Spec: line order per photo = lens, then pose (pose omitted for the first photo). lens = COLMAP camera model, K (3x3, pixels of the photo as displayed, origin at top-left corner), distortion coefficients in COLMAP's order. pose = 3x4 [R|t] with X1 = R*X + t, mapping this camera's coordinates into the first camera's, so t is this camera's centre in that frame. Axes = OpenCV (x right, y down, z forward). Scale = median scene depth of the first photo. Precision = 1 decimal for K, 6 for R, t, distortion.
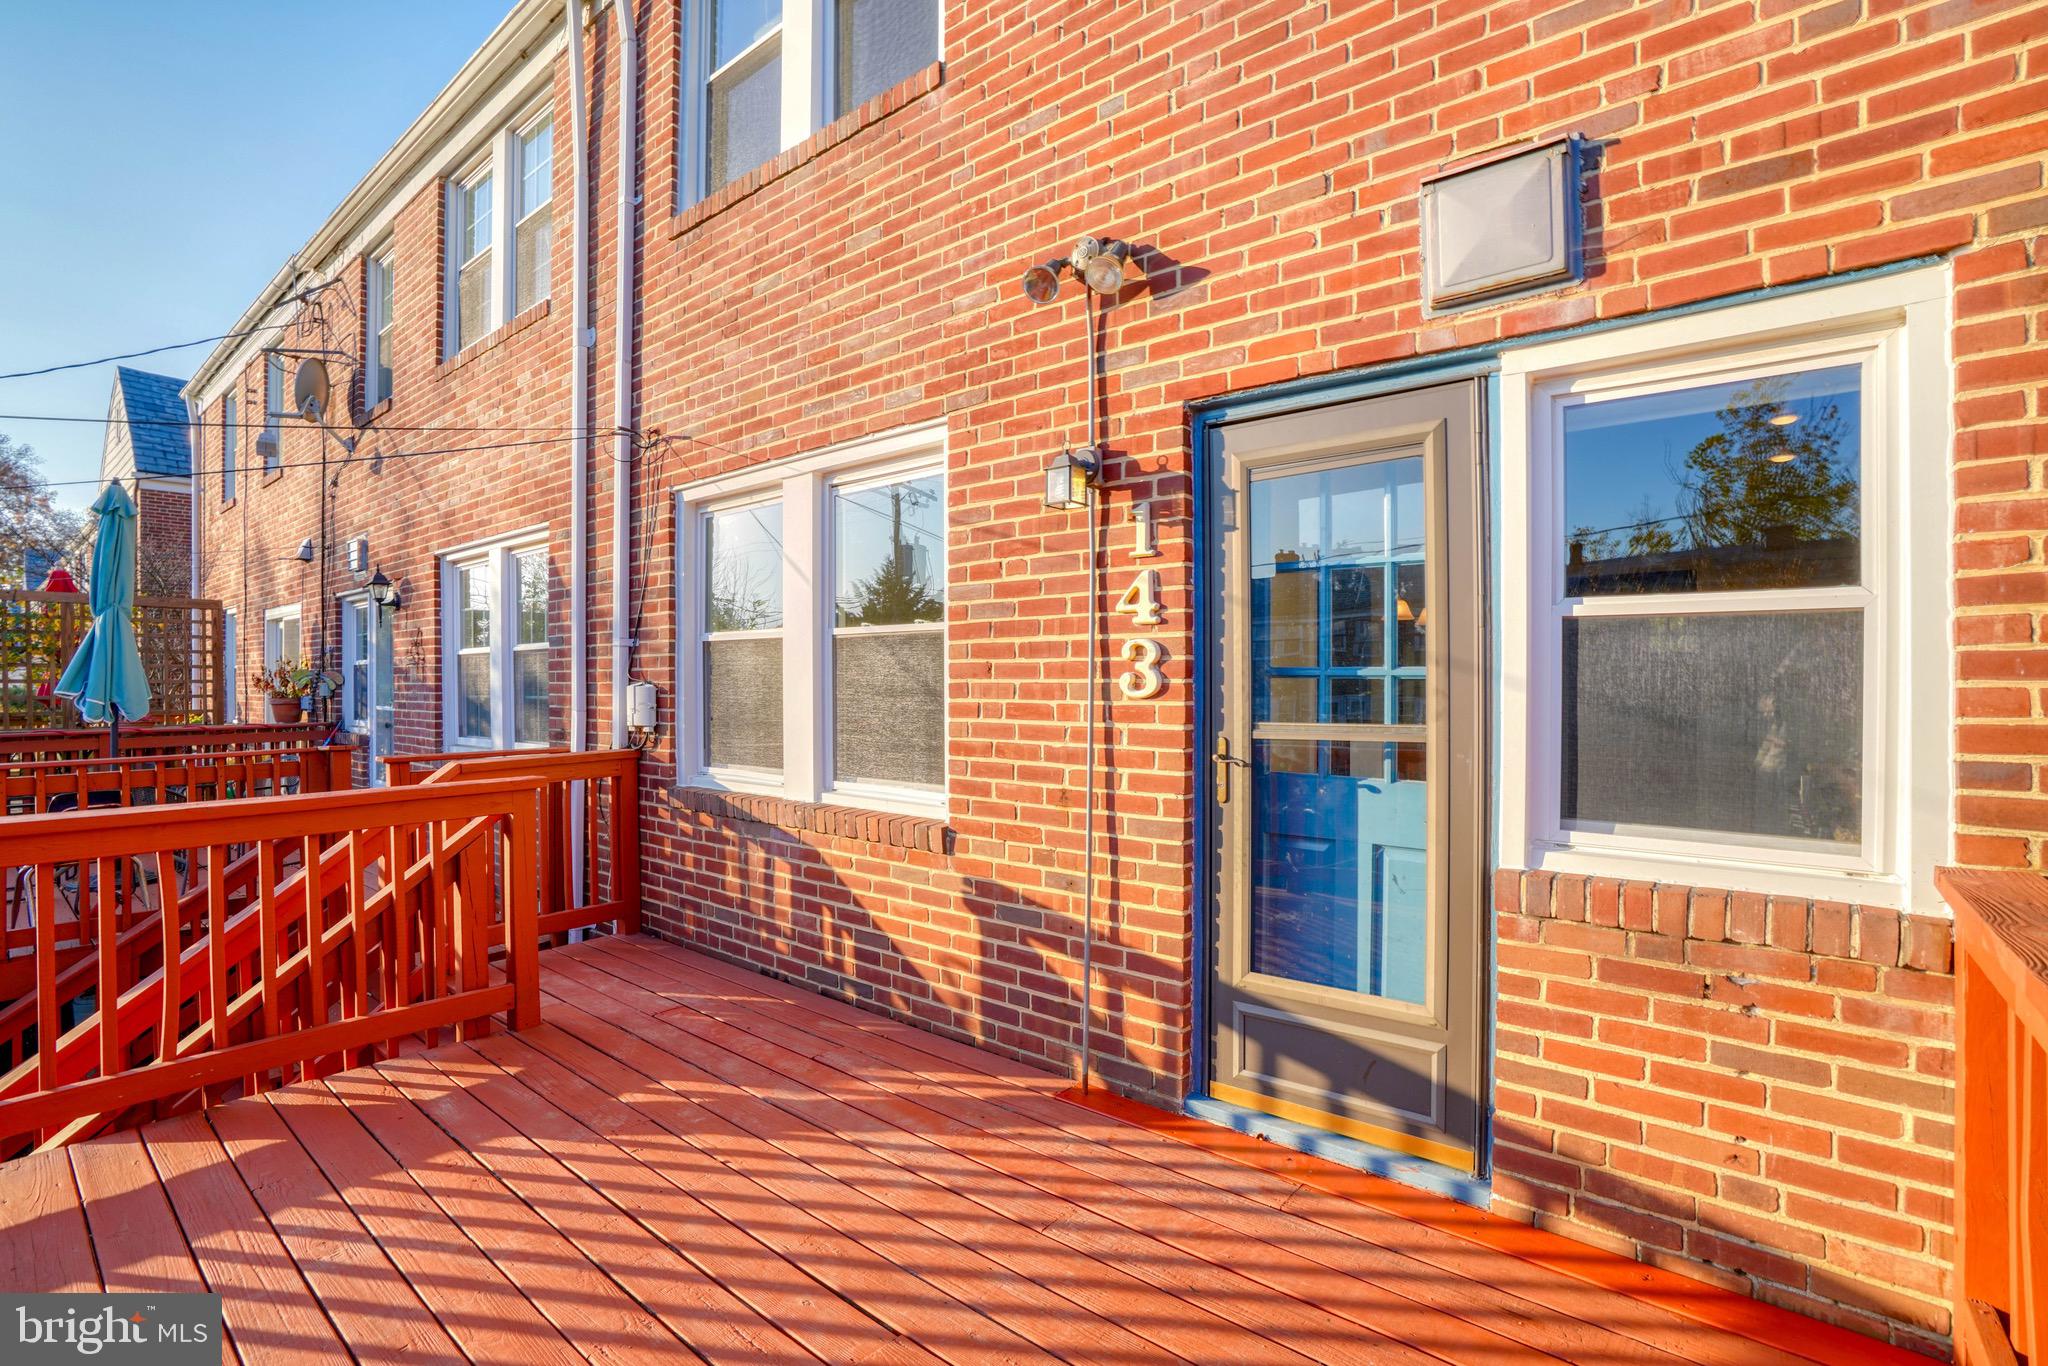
lens RADIAL K [[955.8, 0, 1031.6], [0, 955.8, 686.7], [0, 0, 1]] dist [-0.066766, 0.026192]
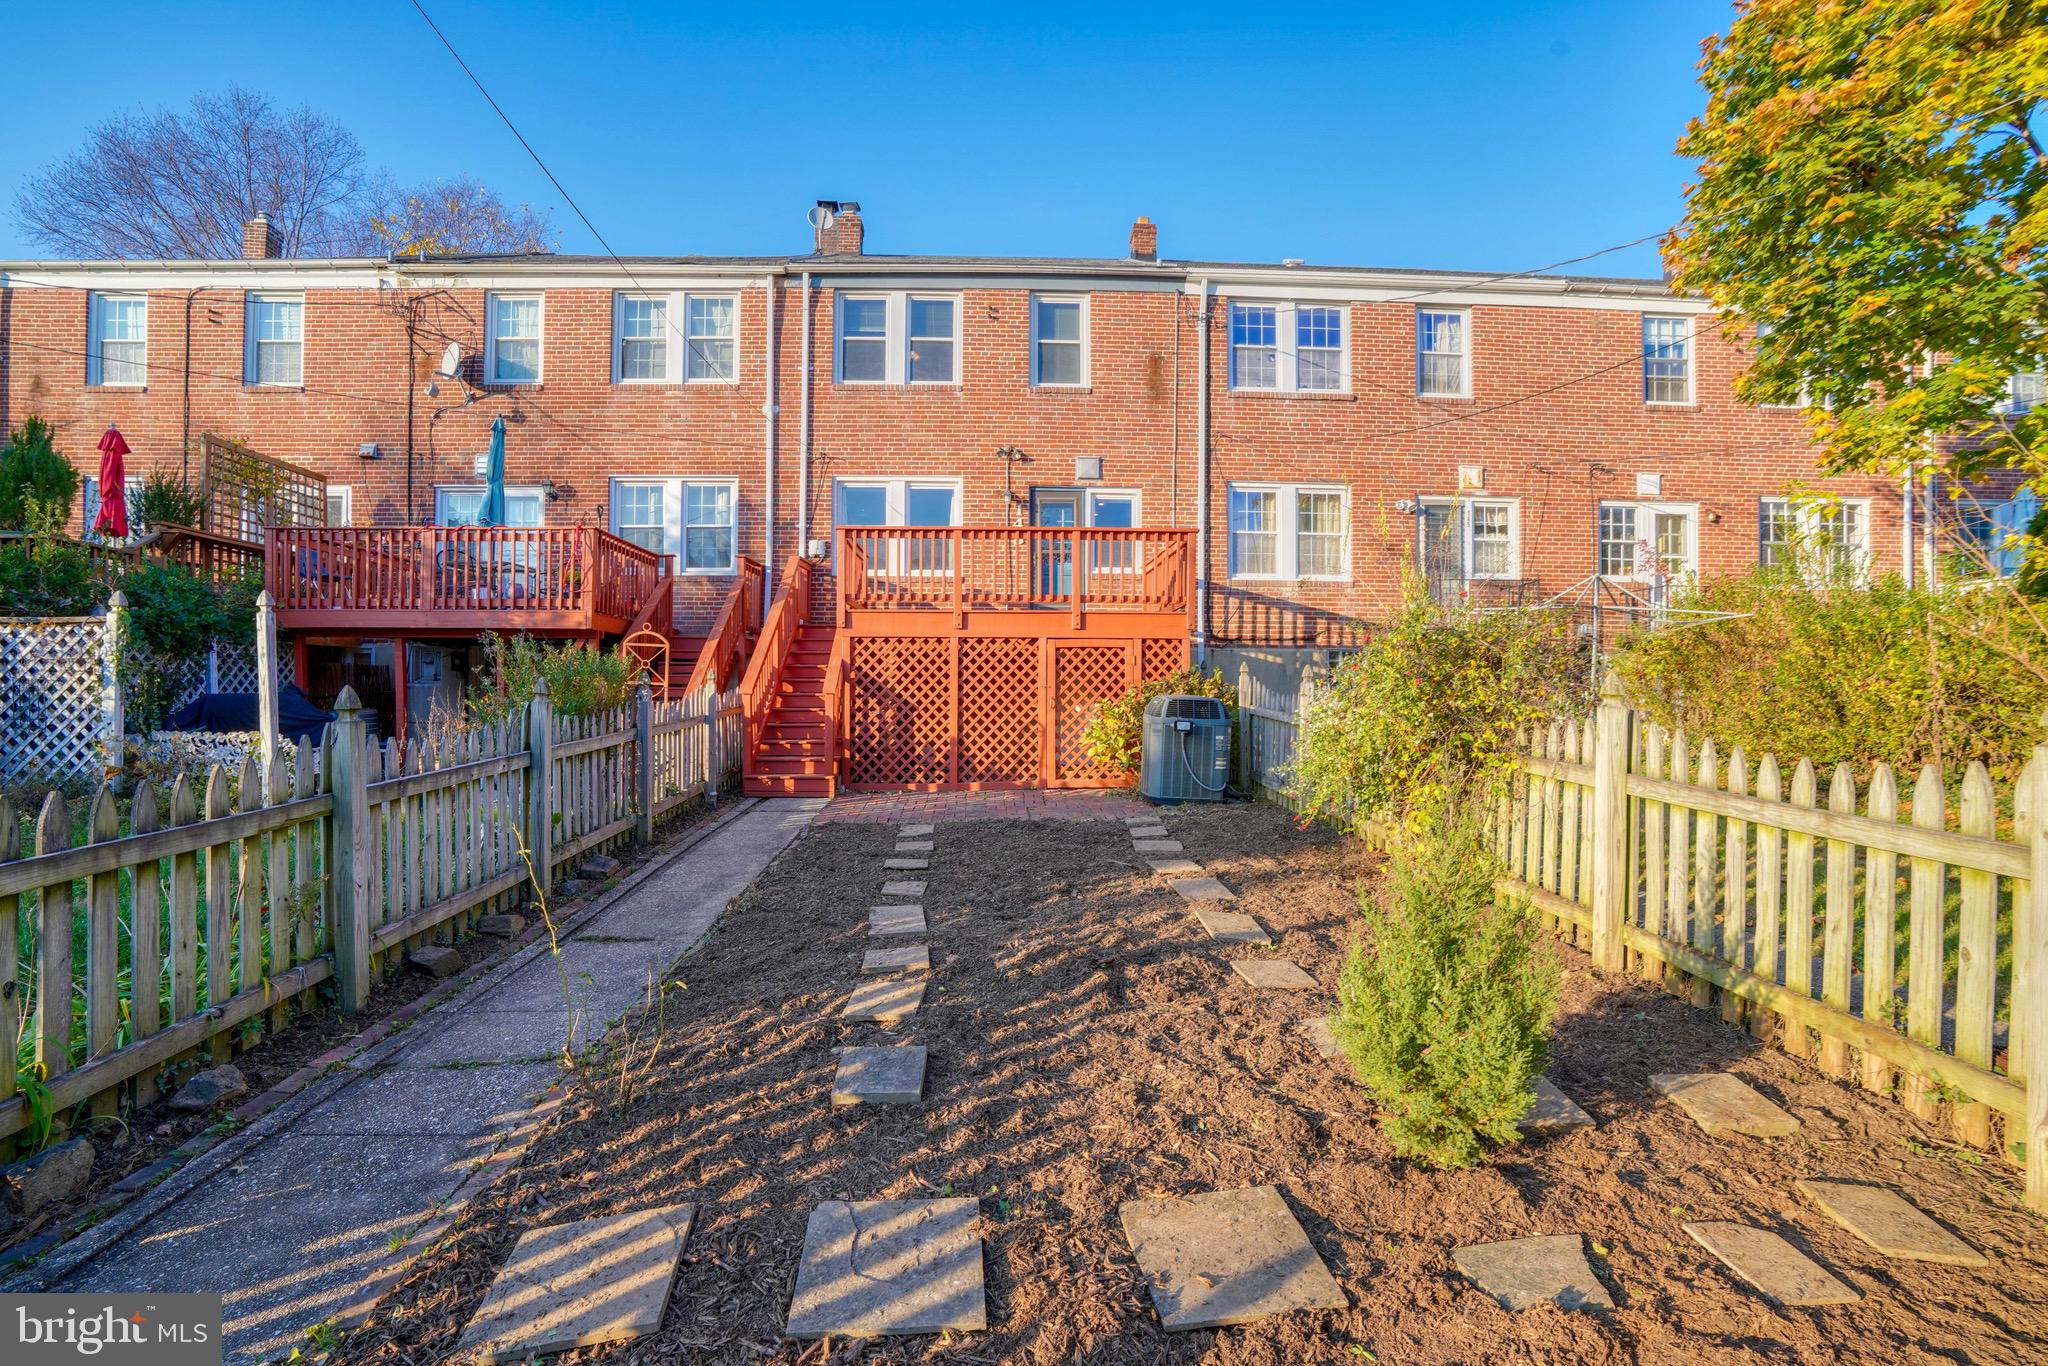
lens RADIAL K [[955.8, 0, 1016.6], [0, 955.8, 696.1], [0, 0, 1]] dist [-0.066766, 0.026192]
pose [[0.752951, 0.001644, 0.658074, -3.028450], [-0.004875, 0.999983, 0.003080, 0.753501], [-0.658058, -0.005527, 0.752947, -2.599387]]
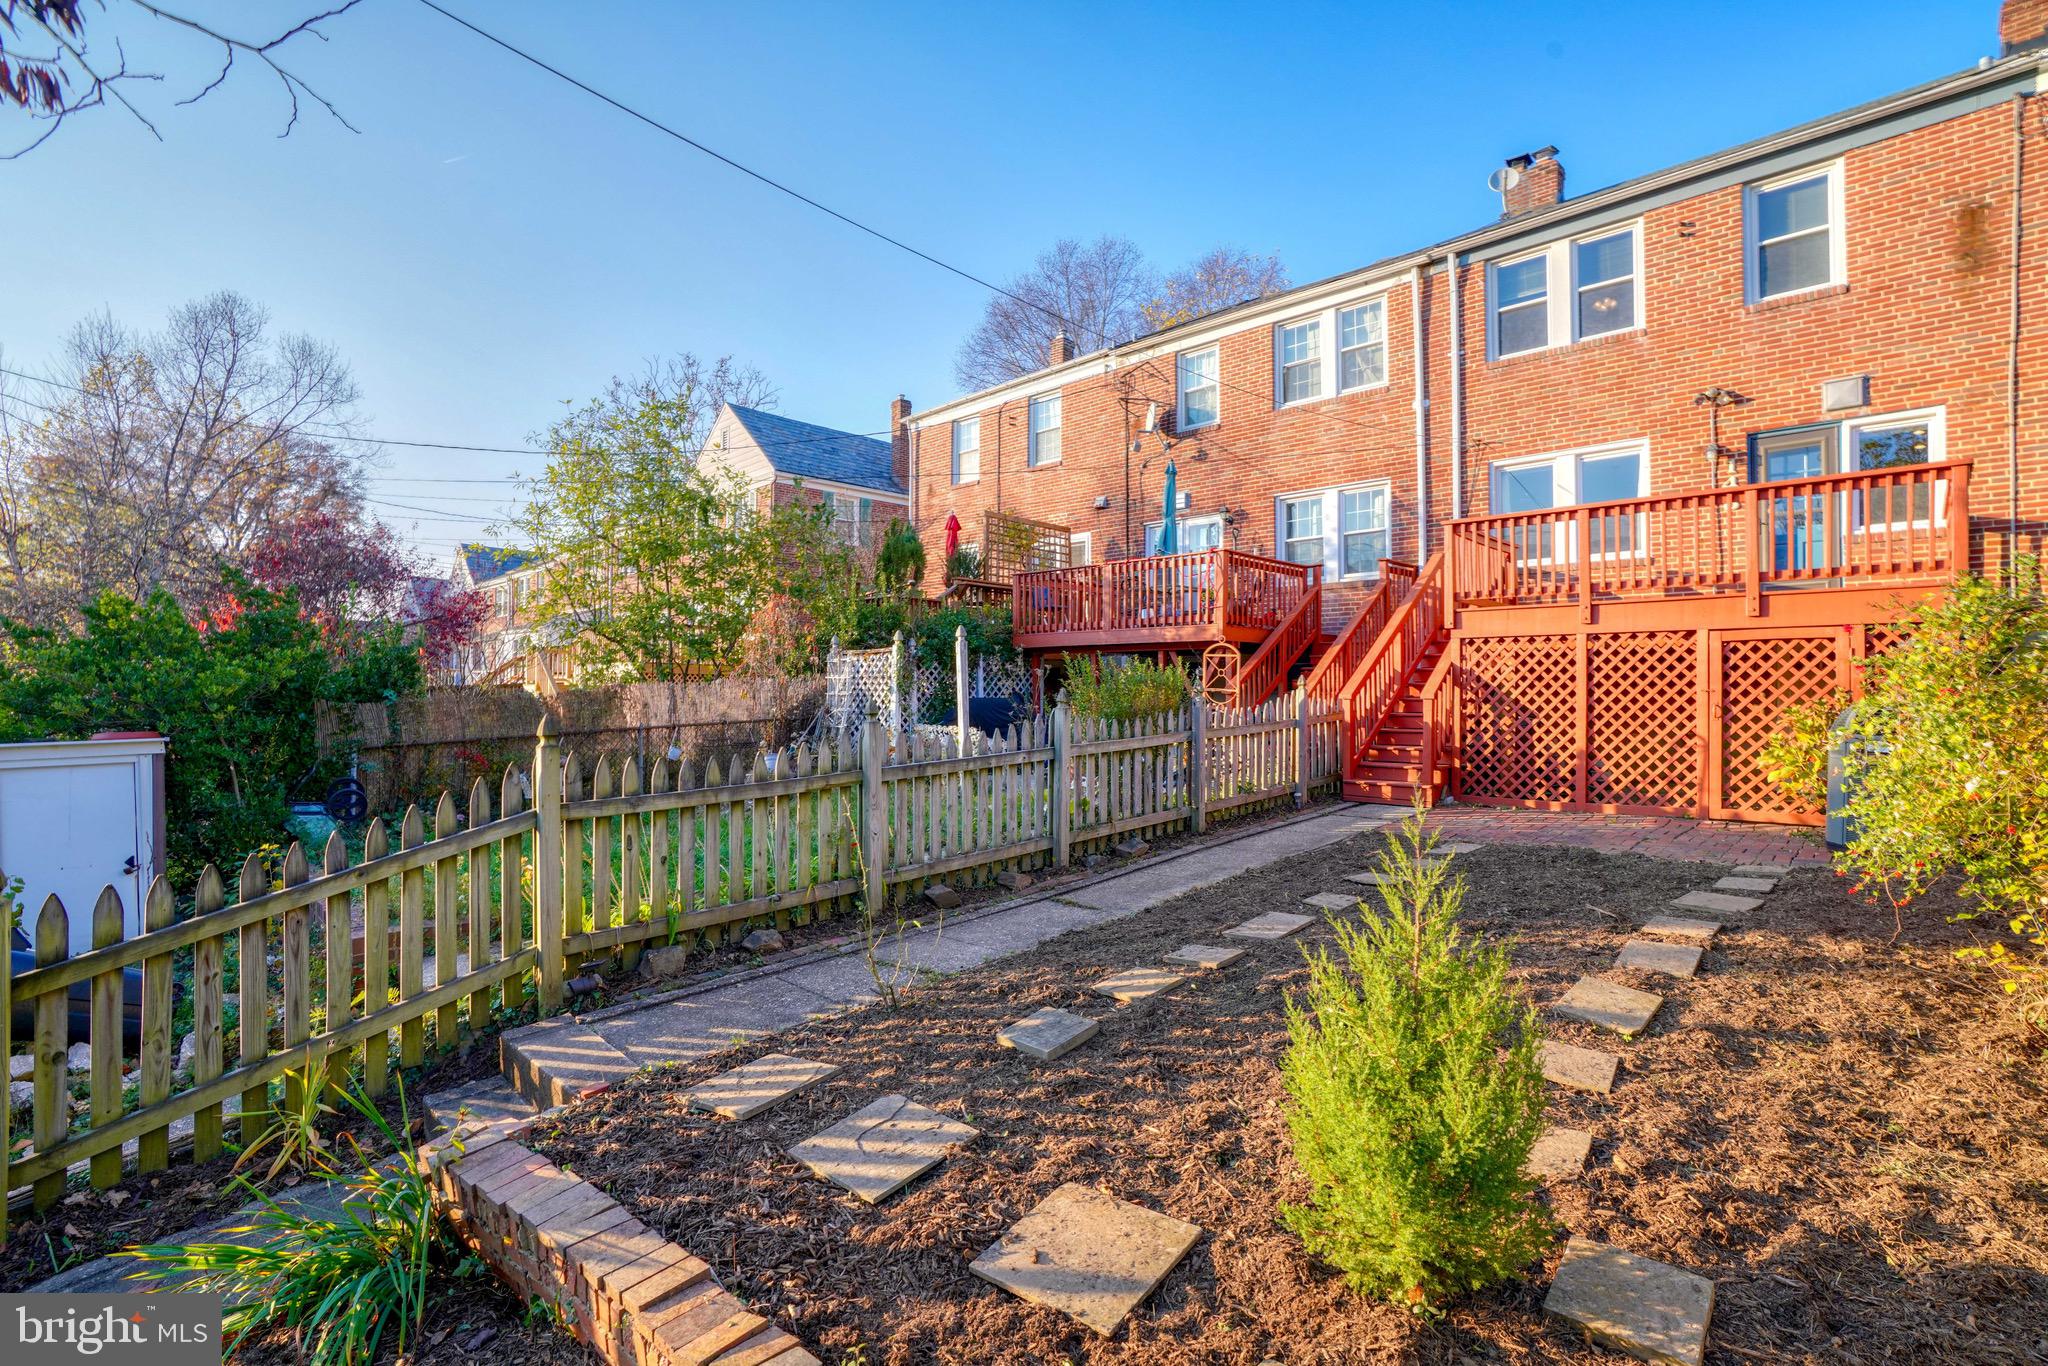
lens RADIAL K [[955.8, 0, 1005.6], [0, 955.8, 684.7], [0, 0, 1]] dist [-0.066766, 0.026192]
pose [[0.993684, 0.001593, -0.112206, -2.329746], [-0.002135, 0.999987, -0.004719, 0.726730], [0.112197, 0.004928, 0.993674, -2.970919]]
